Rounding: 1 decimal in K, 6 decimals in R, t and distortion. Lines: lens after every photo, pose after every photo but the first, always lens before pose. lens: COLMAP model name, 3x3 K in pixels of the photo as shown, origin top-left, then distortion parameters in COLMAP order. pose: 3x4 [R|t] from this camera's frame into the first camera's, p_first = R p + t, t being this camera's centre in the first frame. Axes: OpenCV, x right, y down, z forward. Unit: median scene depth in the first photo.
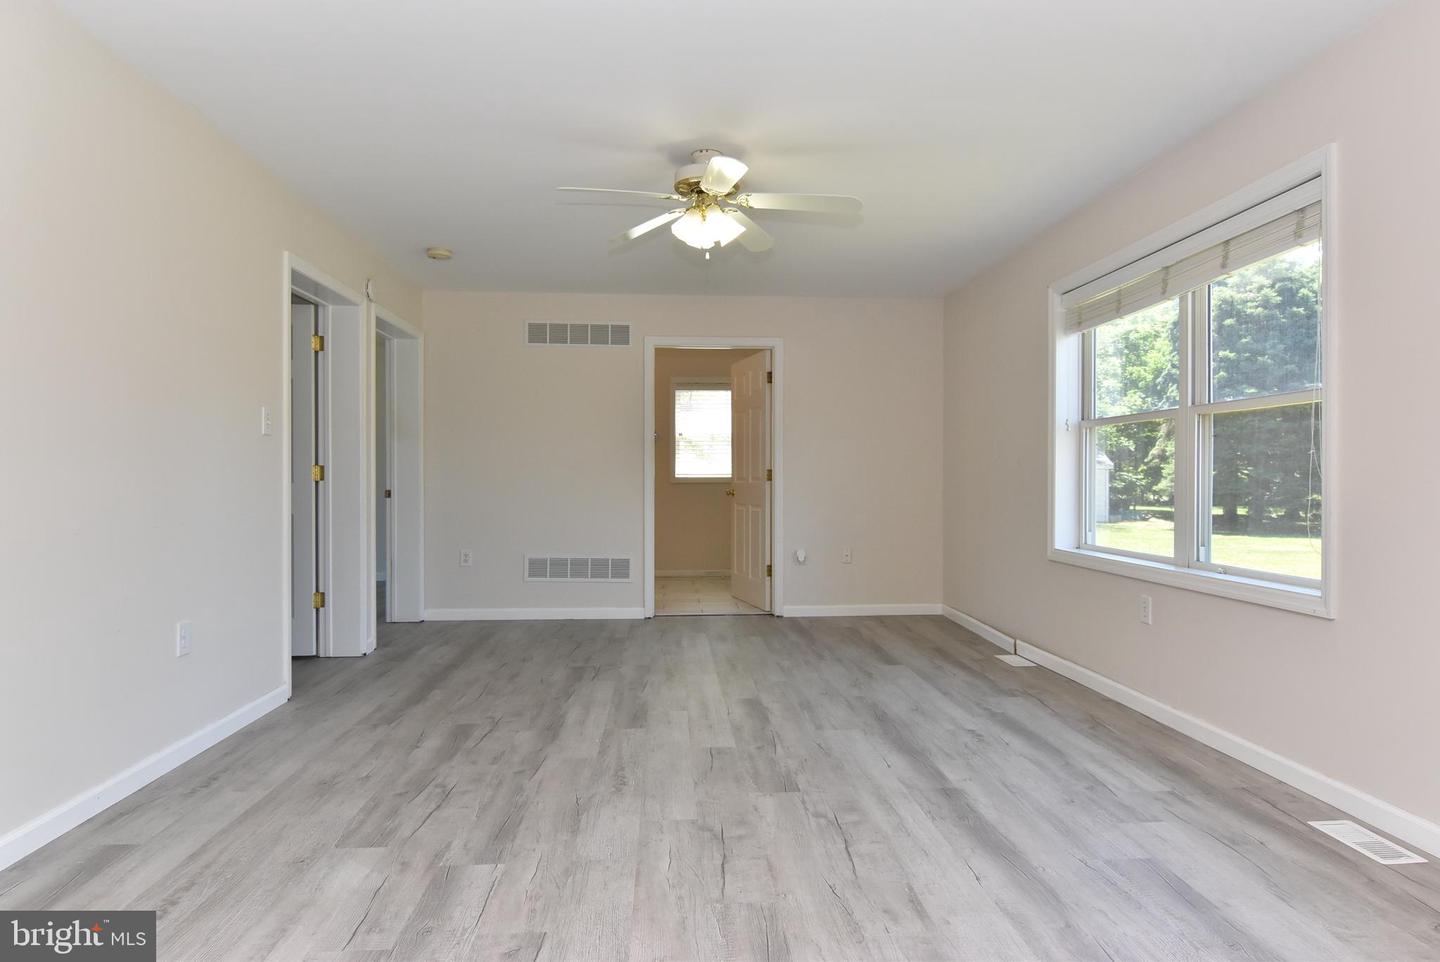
lens RADIAL K [[836.7, 0, 724.8], [0, 836.7, 475.9], [0, 0, 1]] dist [0.001386, -0.004107]
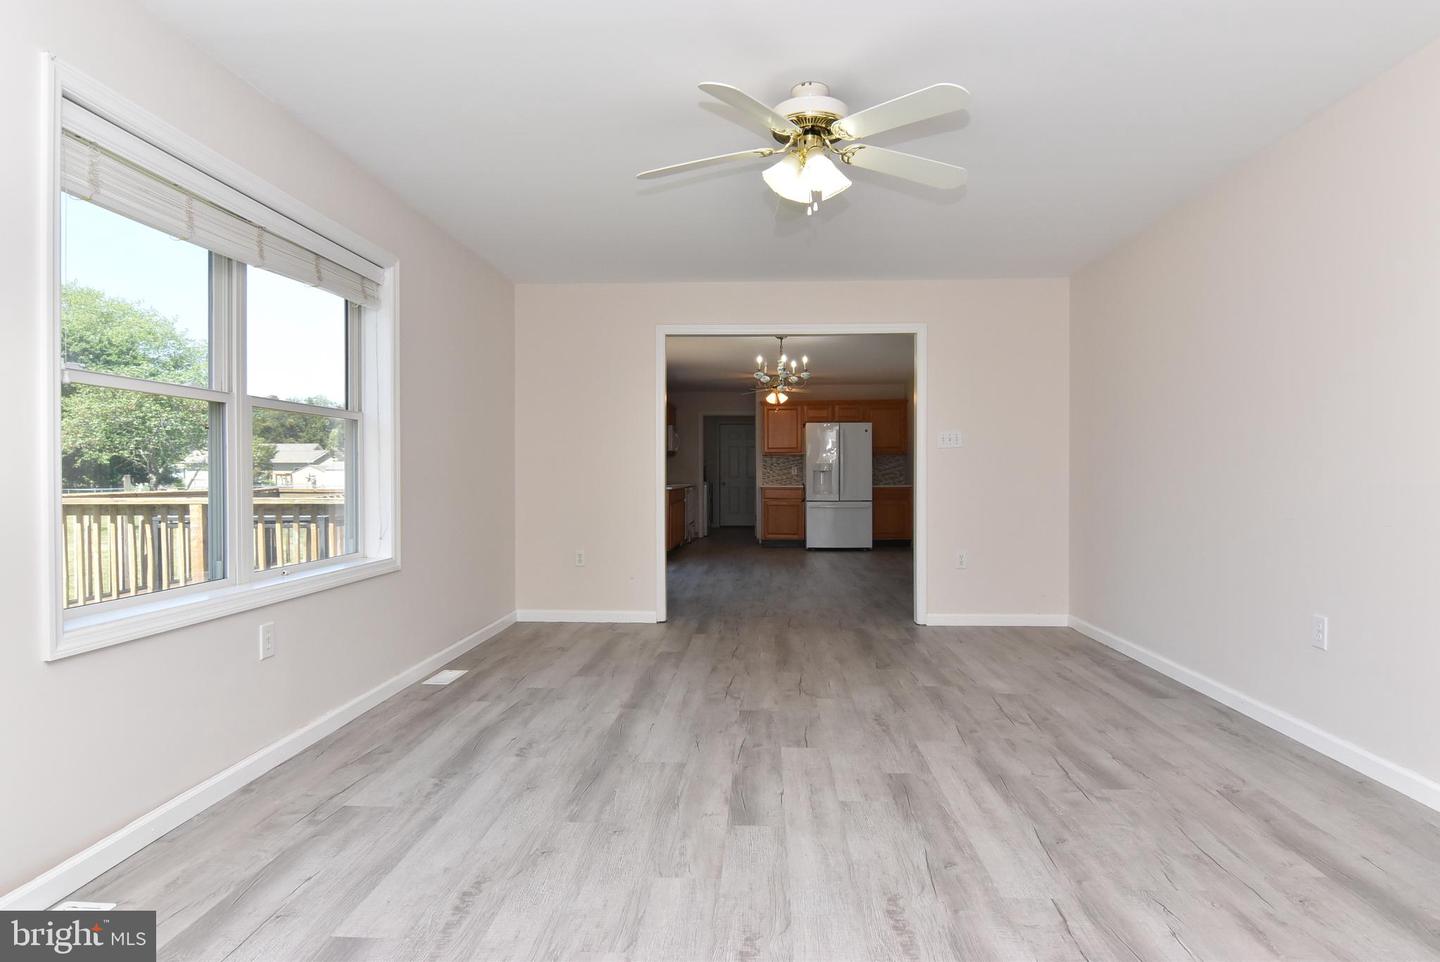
lens RADIAL K [[836.7, 0, 724.8], [0, 836.7, 475.9], [0, 0, 1]] dist [0.001386, -0.004107]
pose [[-0.993100, 0.001781, 0.117257, -0.037276], [0.001834, 0.999998, 0.000341, 0.000434], [-0.117256, 0.000554, -0.993102, 1.993414]]
